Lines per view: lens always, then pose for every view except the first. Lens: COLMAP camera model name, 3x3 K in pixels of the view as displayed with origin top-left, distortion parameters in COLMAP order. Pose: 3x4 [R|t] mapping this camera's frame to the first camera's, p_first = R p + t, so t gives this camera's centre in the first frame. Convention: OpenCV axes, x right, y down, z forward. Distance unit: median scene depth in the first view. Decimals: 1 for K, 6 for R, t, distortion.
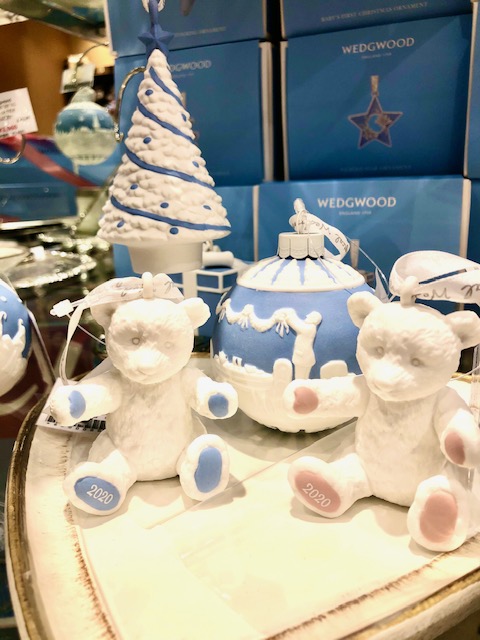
lens RADIAL K [[533.4, 0, 240.0], [0, 533.4, 320.0], [0, 0, 1]] dist [0.044166, 0.003229]
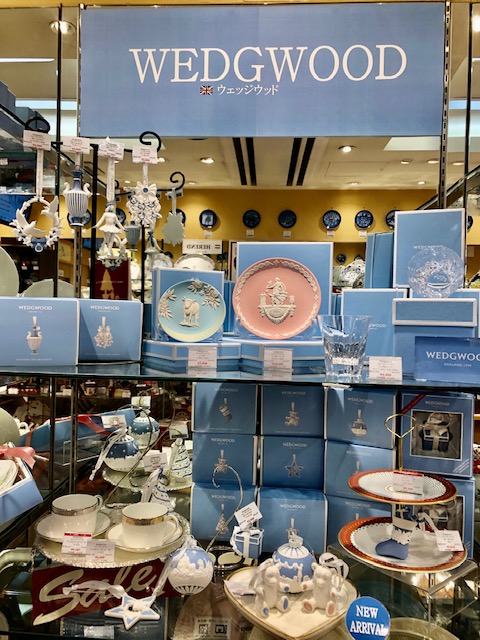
lens RADIAL K [[533.4, 0, 240.0], [0, 533.4, 320.0], [0, 0, 1]] dist [0.044166, 0.003229]
pose [[0.959700, 0.067182, 0.272878, -1.759712], [-0.001033, 0.971841, -0.235634, -0.956466], [-0.281025, 0.225856, 0.932746, -3.609701]]
